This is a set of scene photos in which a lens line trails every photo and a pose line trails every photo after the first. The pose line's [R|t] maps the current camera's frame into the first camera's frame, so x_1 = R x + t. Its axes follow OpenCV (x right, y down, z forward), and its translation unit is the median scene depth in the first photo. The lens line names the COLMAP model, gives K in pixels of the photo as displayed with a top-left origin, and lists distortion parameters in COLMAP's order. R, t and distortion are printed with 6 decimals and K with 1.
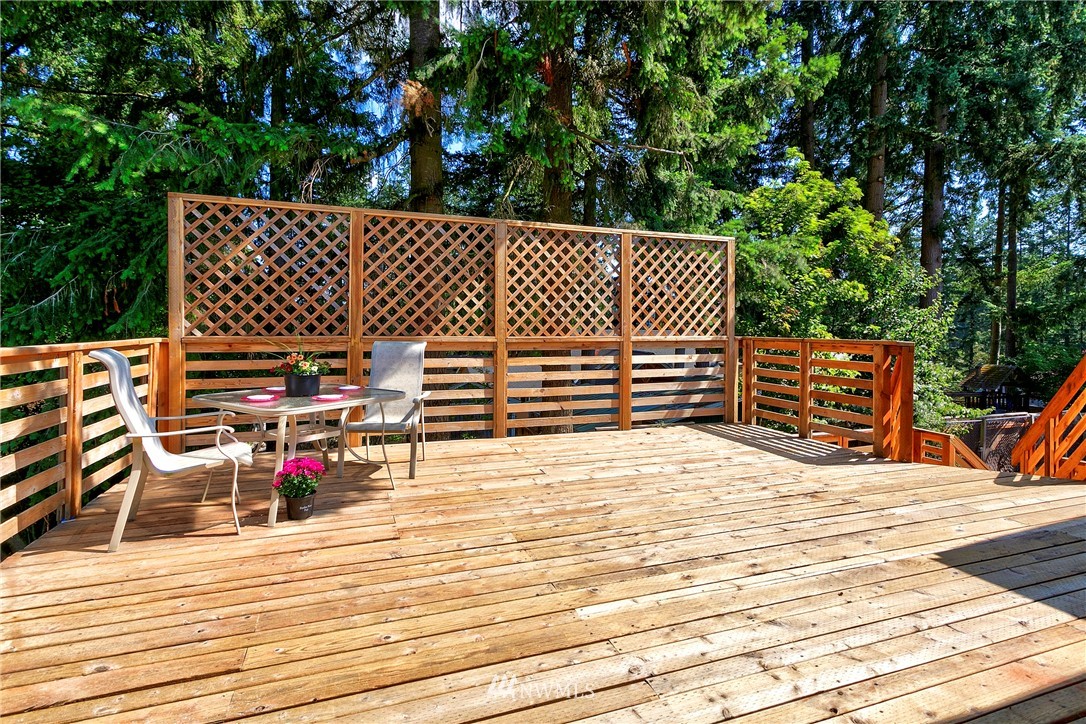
lens RADIAL K [[523.3, 0, 540.2], [0, 523.3, 347.5], [0, 0, 1]] dist [0.022561, 0.000072]
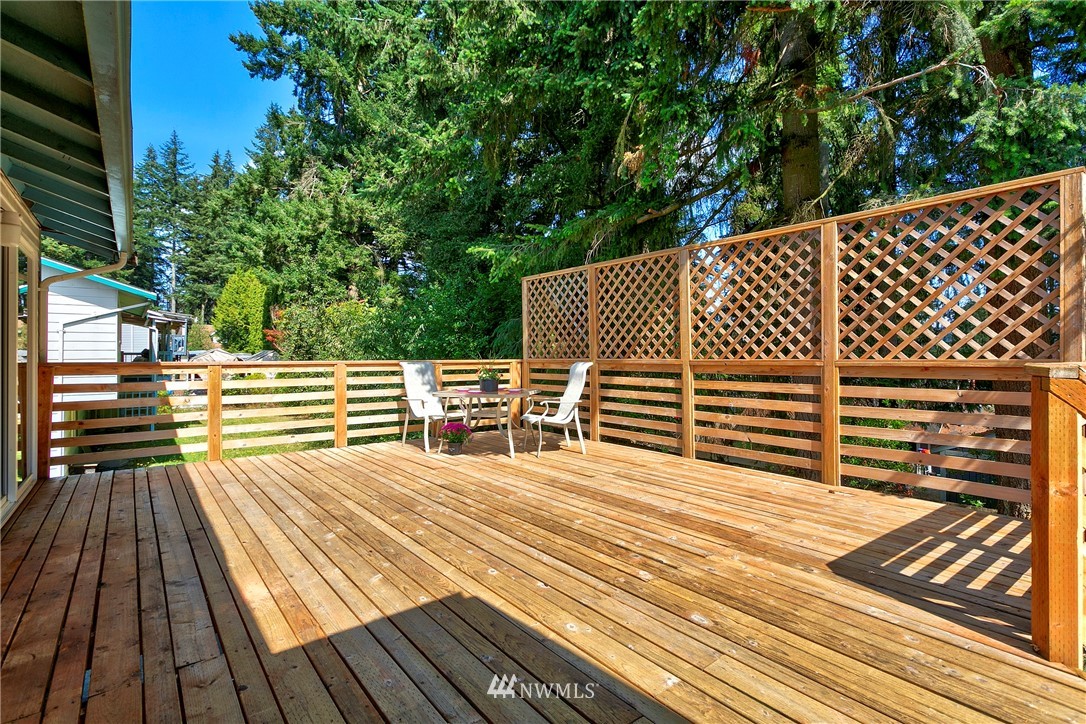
lens RADIAL K [[523.3, 0, 537.1], [0, 523.3, 357.7], [0, 0, 1]] dist [0.022561, 0.000072]
pose [[0.324884, 0.000845, -0.945753, 0.808183], [-0.021478, 0.999748, -0.006485, -0.010606], [0.945510, 0.022419, 0.324820, 0.393583]]
